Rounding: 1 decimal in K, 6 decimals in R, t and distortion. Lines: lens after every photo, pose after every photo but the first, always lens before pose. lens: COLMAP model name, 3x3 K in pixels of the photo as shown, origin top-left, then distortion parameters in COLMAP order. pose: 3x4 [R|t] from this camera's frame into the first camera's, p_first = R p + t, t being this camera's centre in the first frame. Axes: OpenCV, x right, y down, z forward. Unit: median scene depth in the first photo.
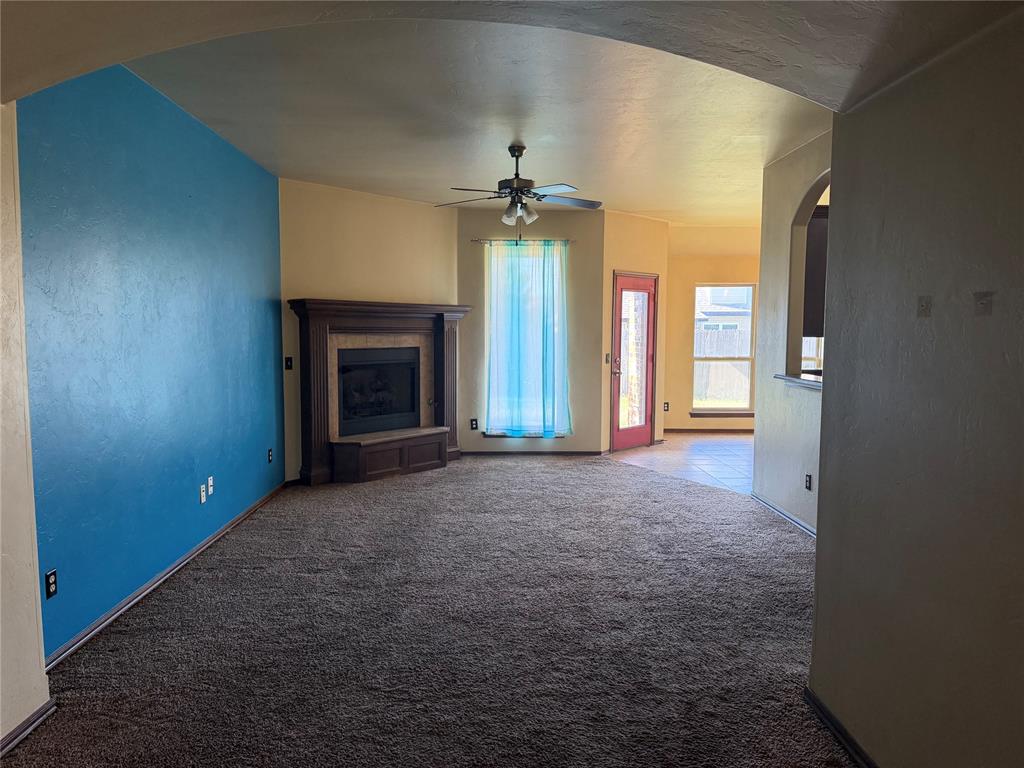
lens RADIAL K [[711.4, 0, 511.8], [0, 711.4, 387.1], [0, 0, 1]] dist [0.041217, -0.059255]
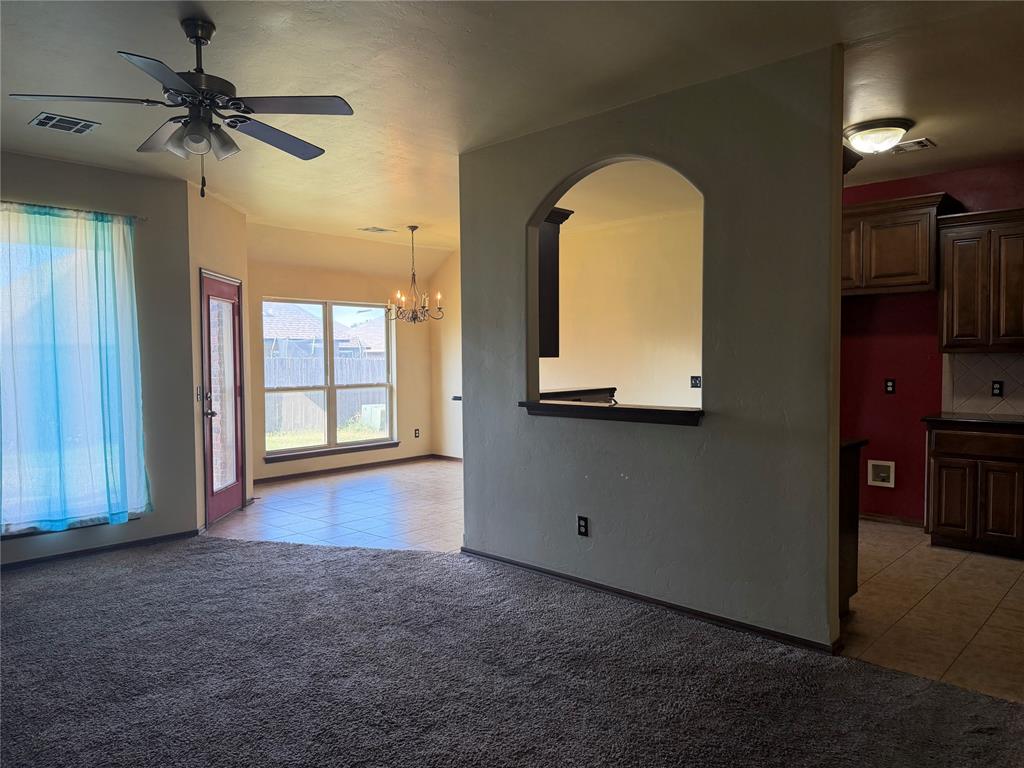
lens RADIAL K [[711.4, 0, 515.3], [0, 711.4, 381.7], [0, 0, 1]] dist [0.041217, -0.059255]
pose [[0.700884, -0.031941, 0.712560, -0.149282], [0.066306, 0.997589, -0.020502, -0.017235], [-0.710187, 0.061617, 0.701312, 0.291862]]
